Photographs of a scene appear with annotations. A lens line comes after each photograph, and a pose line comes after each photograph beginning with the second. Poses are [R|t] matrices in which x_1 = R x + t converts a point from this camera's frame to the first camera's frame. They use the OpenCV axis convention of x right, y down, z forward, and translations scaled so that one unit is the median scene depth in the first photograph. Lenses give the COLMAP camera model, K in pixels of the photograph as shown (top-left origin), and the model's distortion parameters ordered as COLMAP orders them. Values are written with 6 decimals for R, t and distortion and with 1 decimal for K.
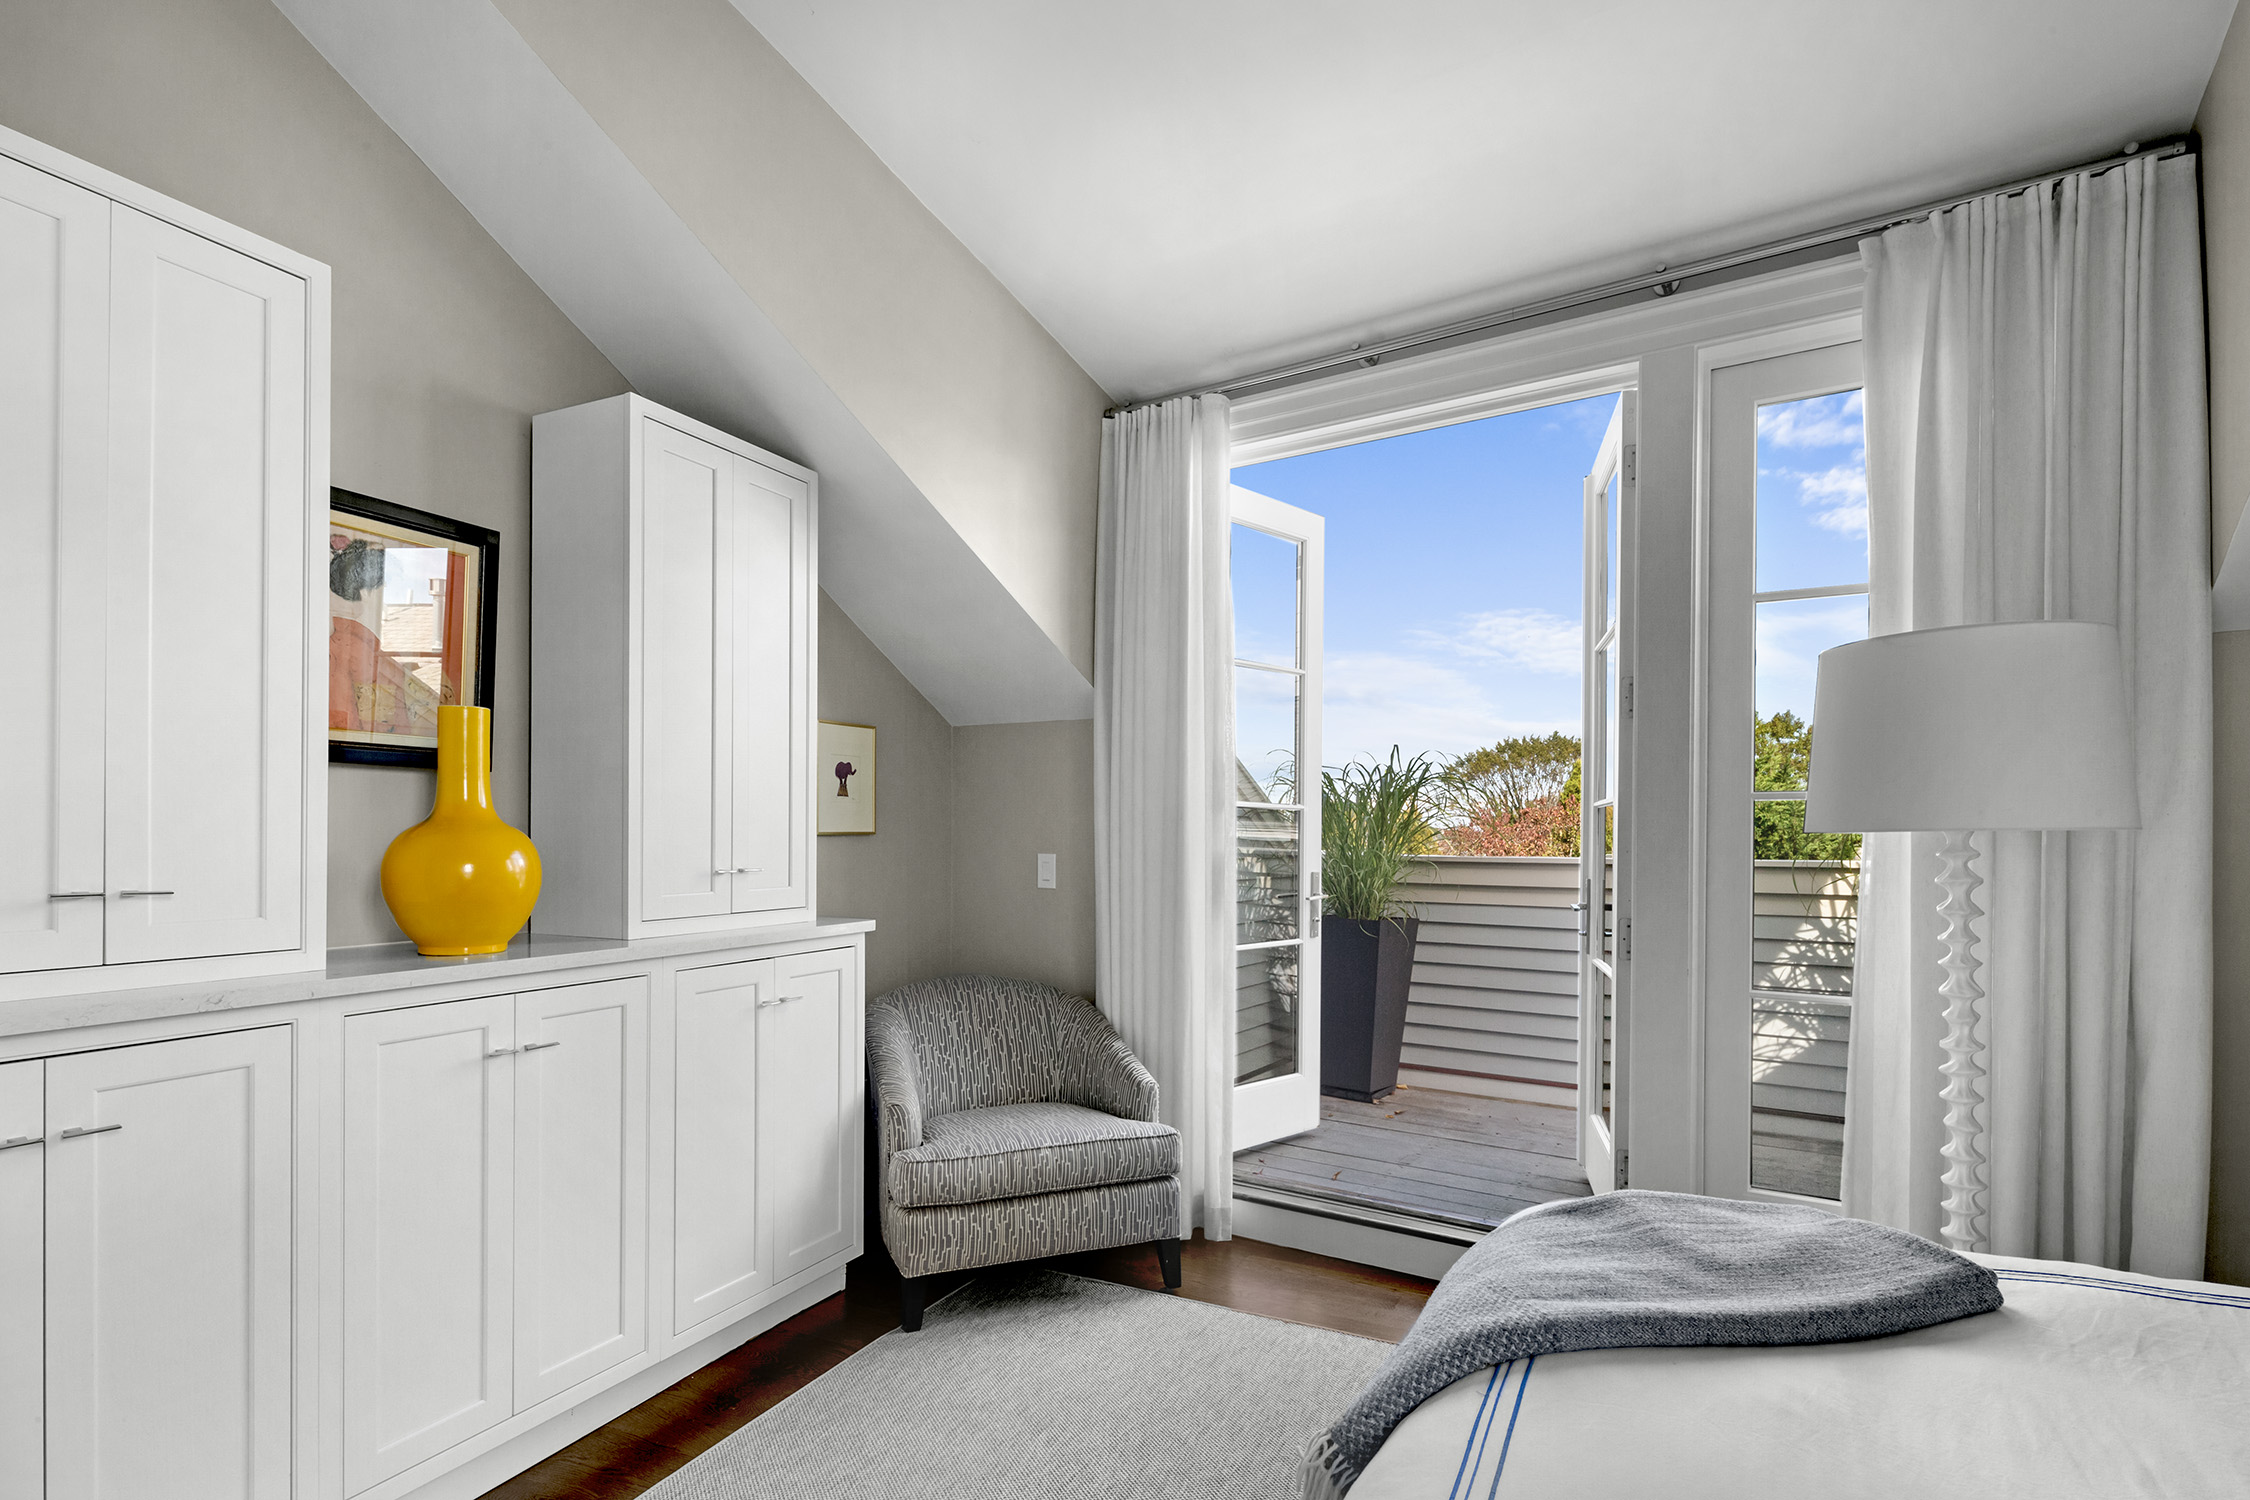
lens RADIAL K [[1049.5, 0, 1120.4], [0, 1049.5, 796.4], [0, 0, 1]] dist [-0.003170, -0.000625]
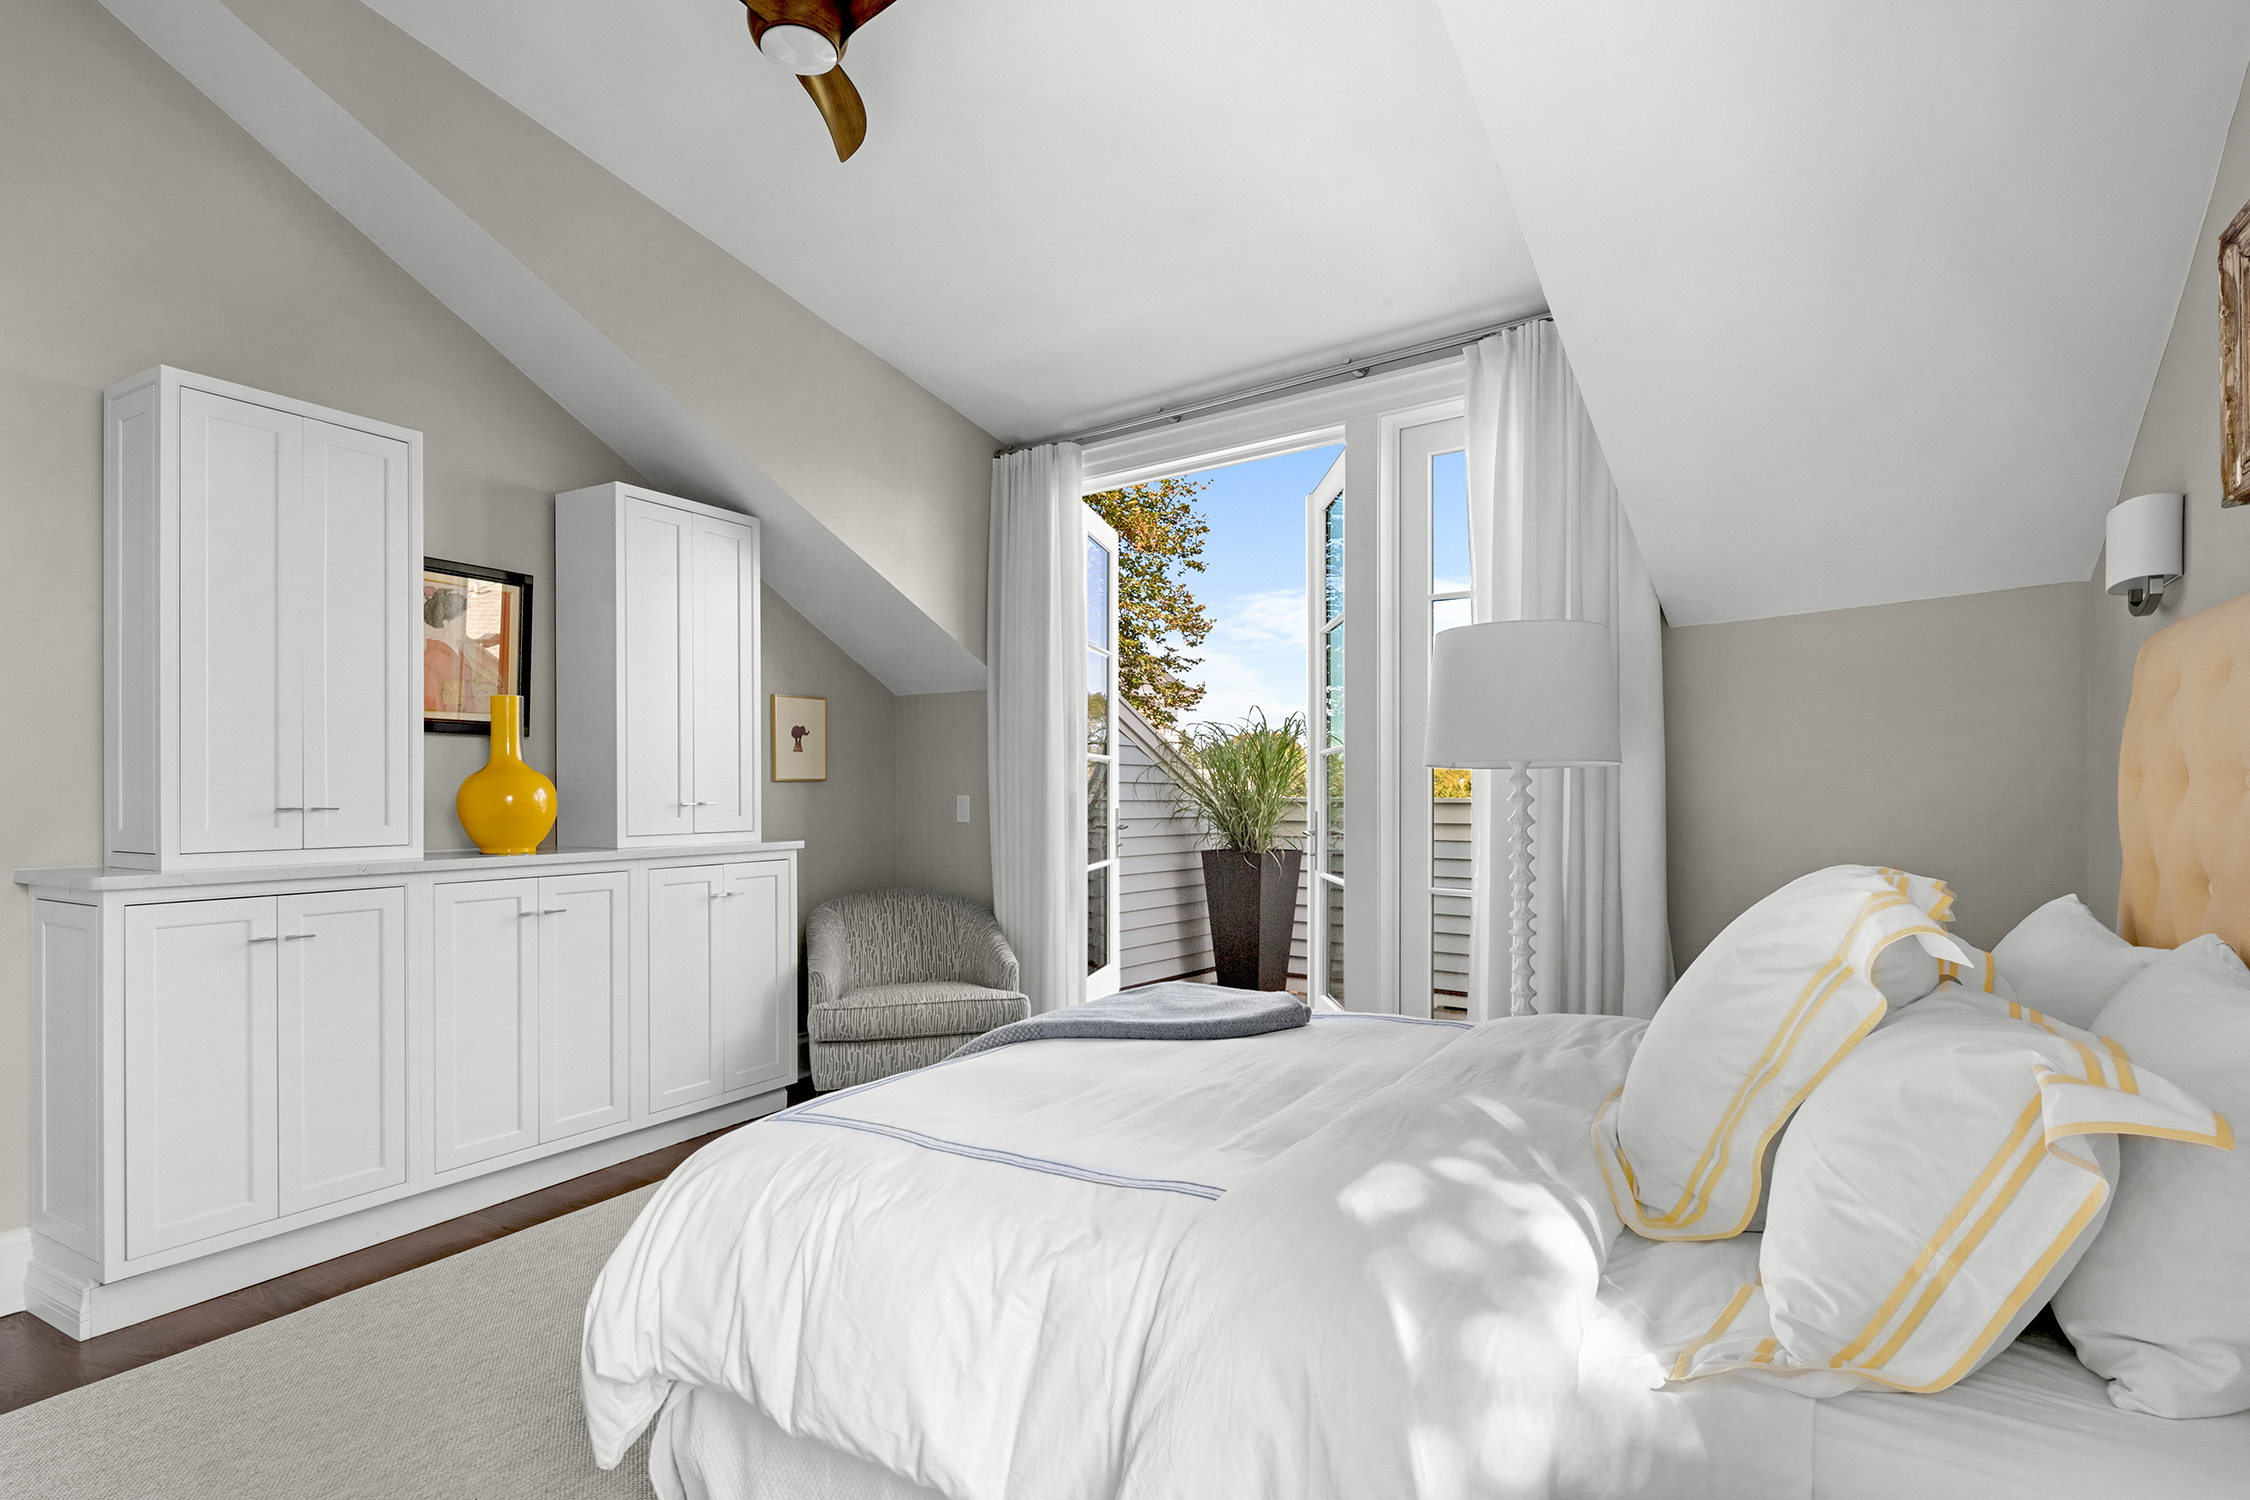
lens RADIAL K [[1068.9, 0, 1125.0], [0, 1068.9, 750.0], [0, 0, 1]] dist [0.001383, 0.000204]
pose [[0.997592, -0.009312, -0.068730, 0.327669], [0.009159, 0.999955, -0.002536, 0.006842], [0.068750, 0.001901, 0.997632, -0.429958]]
